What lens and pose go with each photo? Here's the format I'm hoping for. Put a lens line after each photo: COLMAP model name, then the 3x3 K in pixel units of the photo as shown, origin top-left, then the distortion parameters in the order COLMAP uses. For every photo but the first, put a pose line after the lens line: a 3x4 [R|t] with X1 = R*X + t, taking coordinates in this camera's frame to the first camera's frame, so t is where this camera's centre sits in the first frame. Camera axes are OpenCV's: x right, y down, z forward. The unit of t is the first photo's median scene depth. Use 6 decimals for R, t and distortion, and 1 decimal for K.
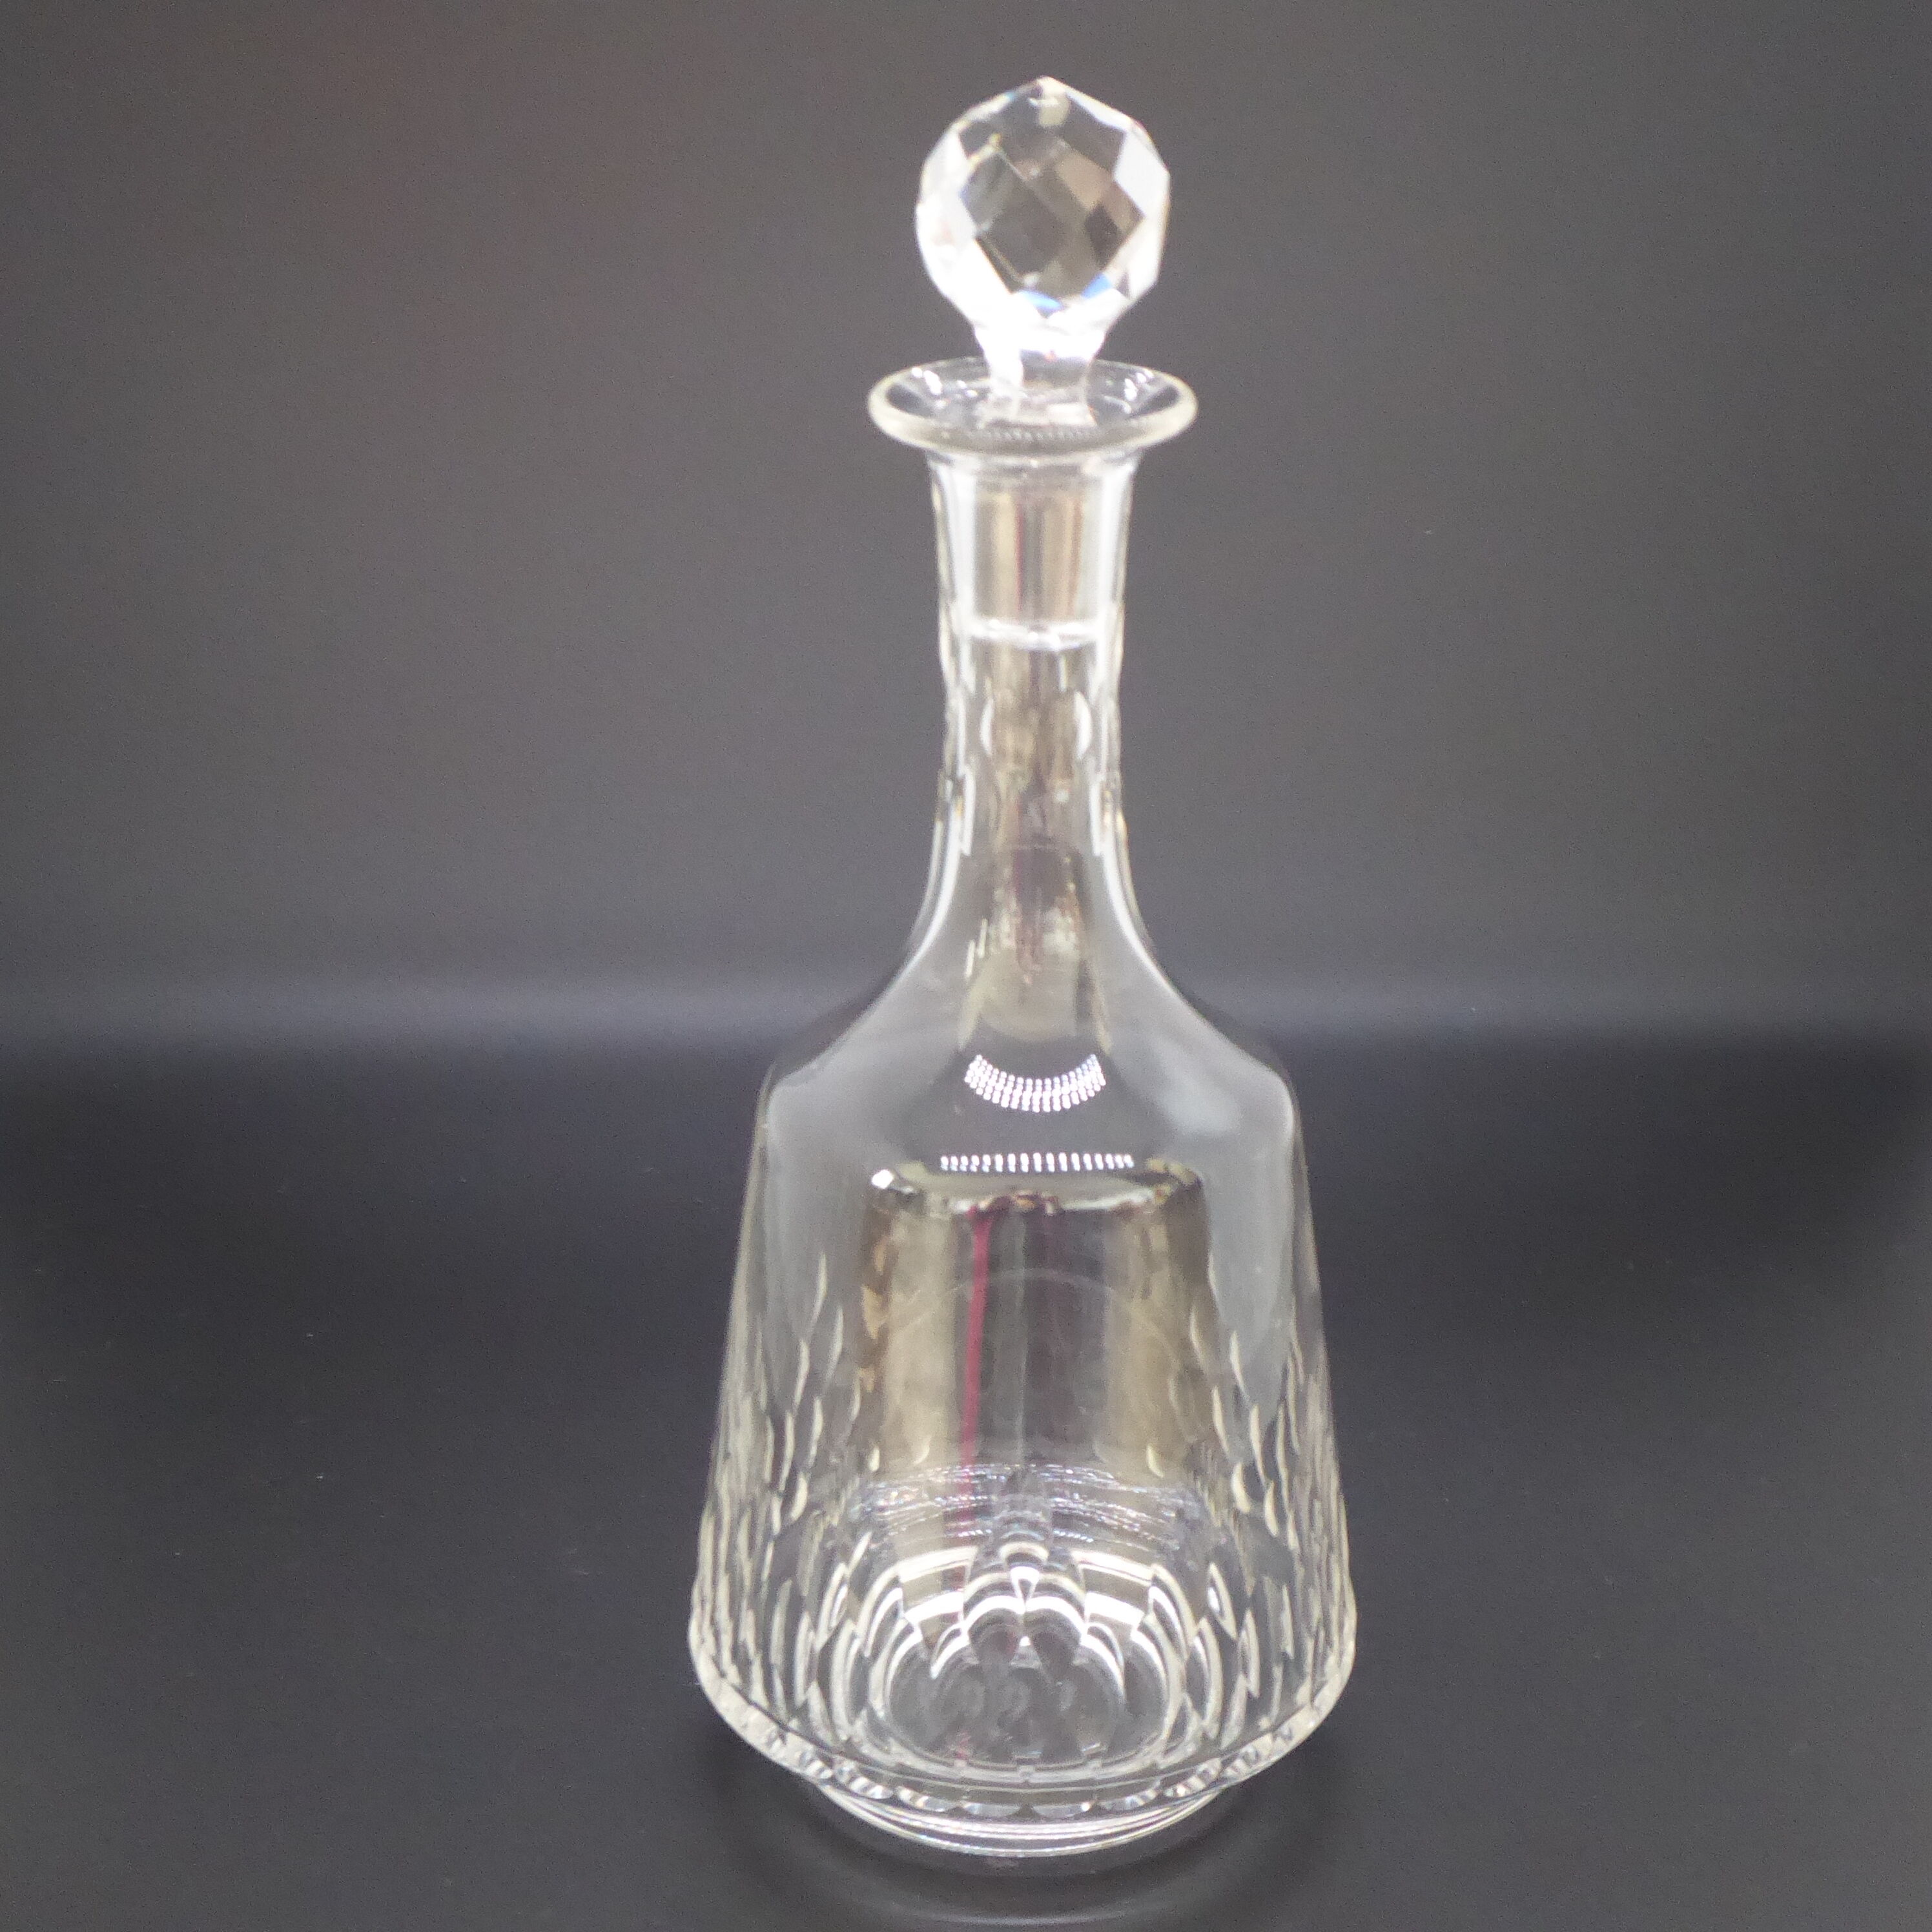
lens RADIAL K [[4994.1, 0, 966.0], [0, 4994.1, 966.0], [0, 0, 1]] dist [-0.030186, -0.083612]
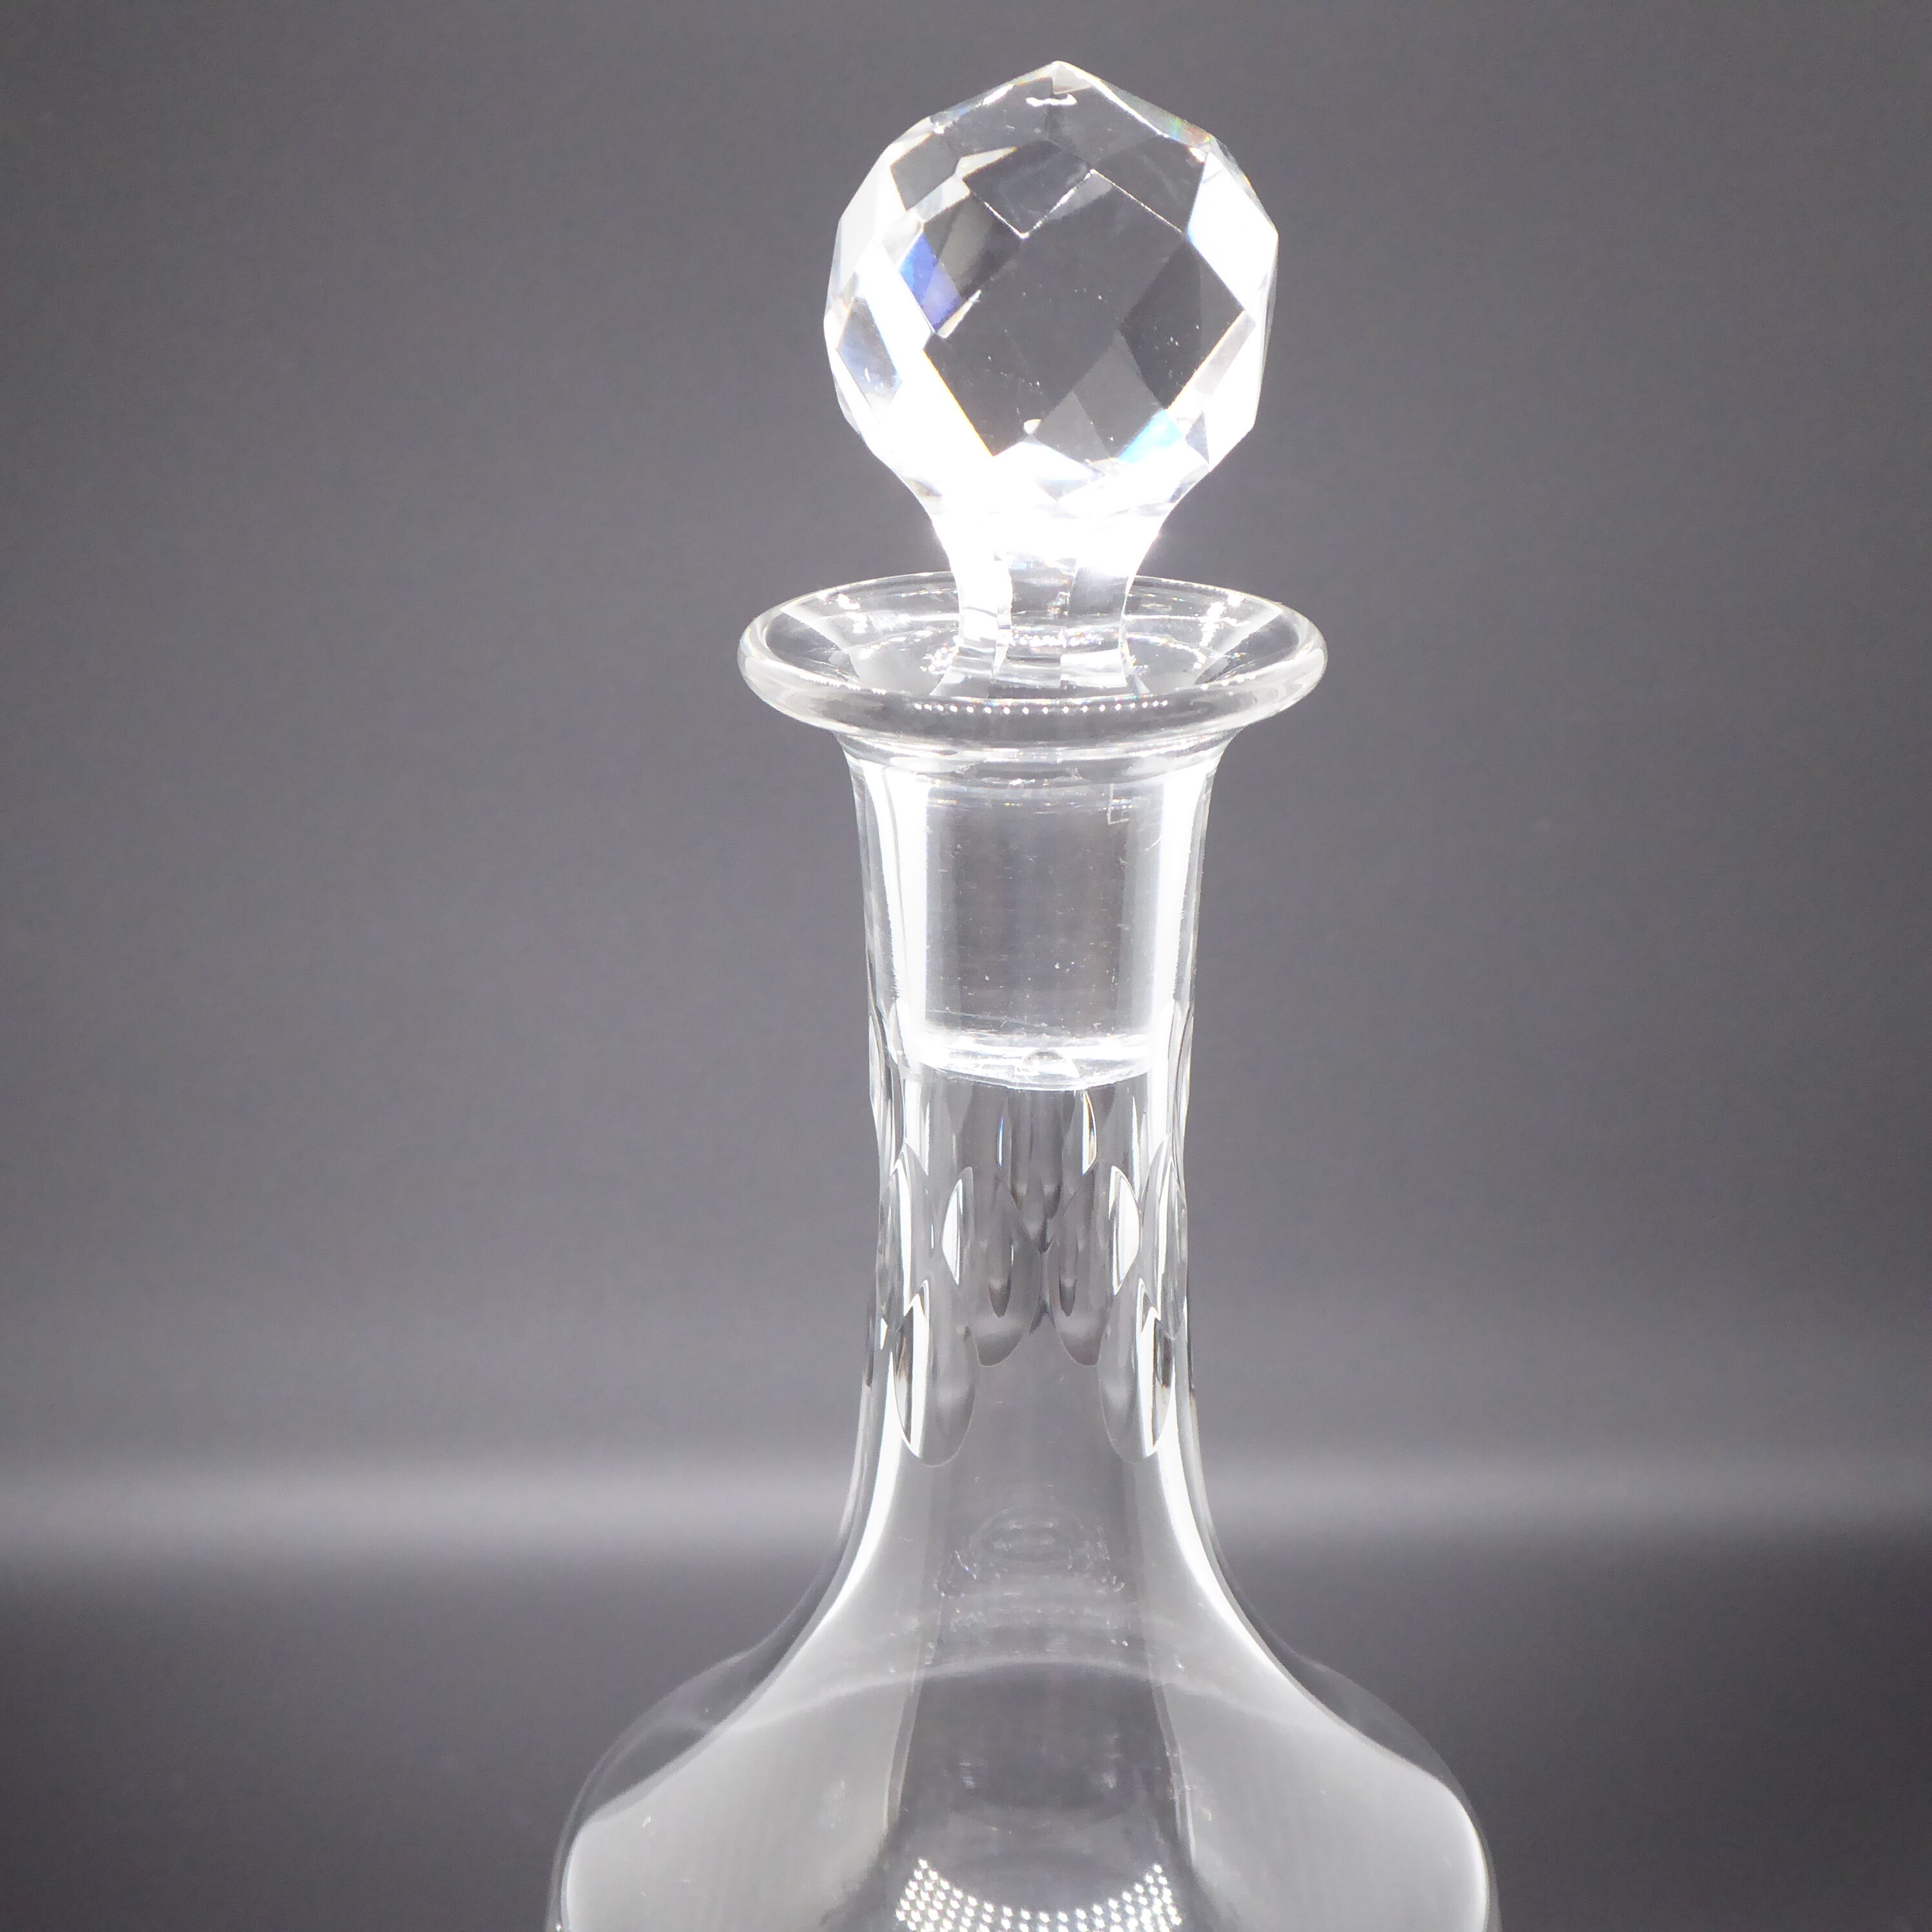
lens RADIAL K [[4994.1, 0, 966.0], [0, 4994.1, 966.0], [0, 0, 1]] dist [-0.030186, -0.083612]
pose [[0.999888, -0.002701, 0.014728, -0.002382], [0.003507, 0.998481, -0.054979, -0.046782], [-0.014557, 0.055024, 0.998379, 0.443638]]
